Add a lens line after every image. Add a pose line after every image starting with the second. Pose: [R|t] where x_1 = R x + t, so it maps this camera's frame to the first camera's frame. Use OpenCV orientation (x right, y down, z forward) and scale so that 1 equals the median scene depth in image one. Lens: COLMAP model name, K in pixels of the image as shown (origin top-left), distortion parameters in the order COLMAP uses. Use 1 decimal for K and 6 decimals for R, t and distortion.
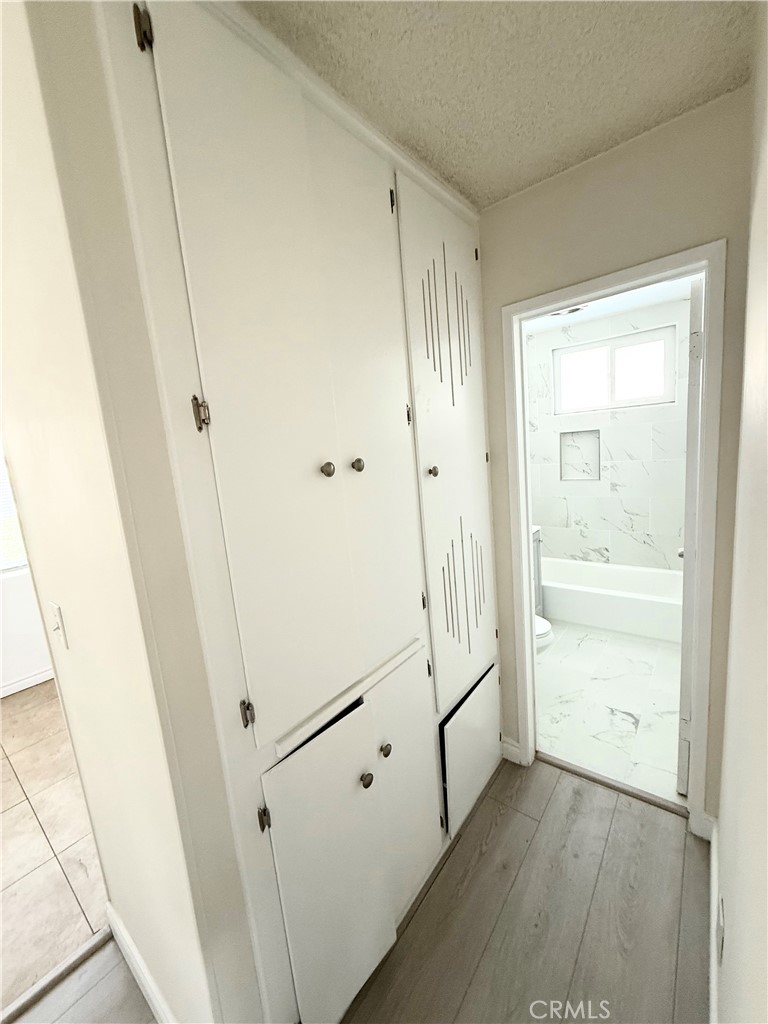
lens RADIAL K [[409.3, 0, 386.5], [0, 409.3, 510.2], [0, 0, 1]] dist [0.000680, -0.000230]
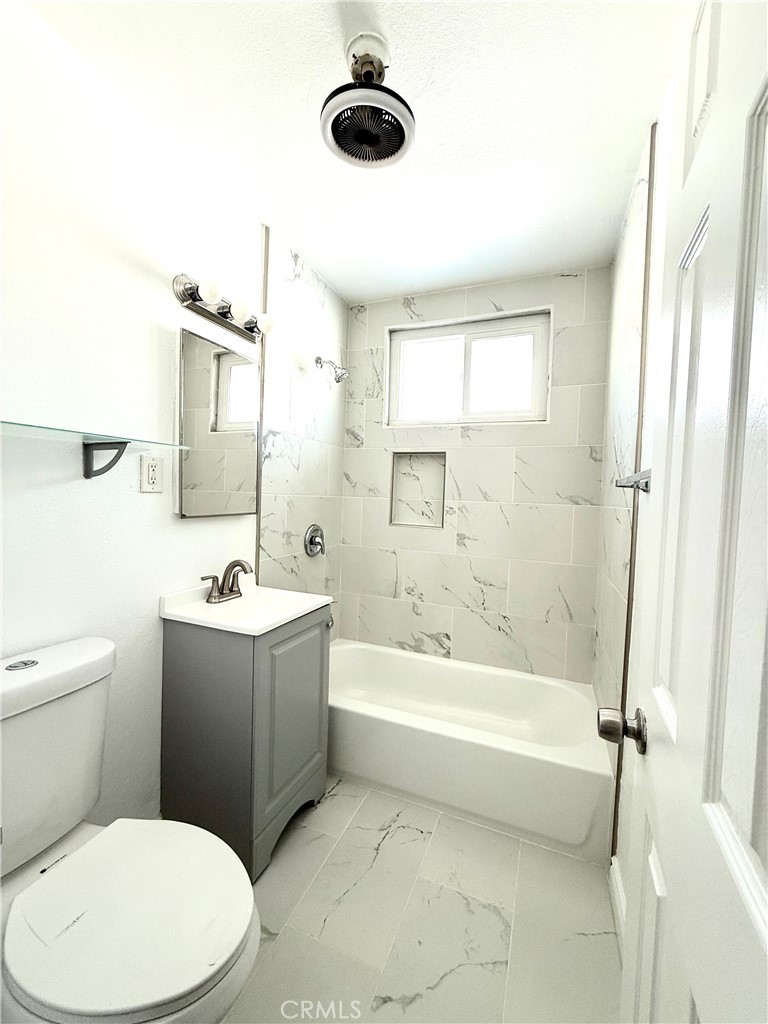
lens RADIAL K [[409.3, 0, 384.5], [0, 409.3, 512.3], [0, 0, 1]] dist [0.000680, -0.000230]
pose [[0.956309, 0.107026, 0.272064, 0.242504], [-0.072377, 0.988285, -0.134368, -0.003274], [-0.283257, 0.108806, 0.952852, 0.385279]]
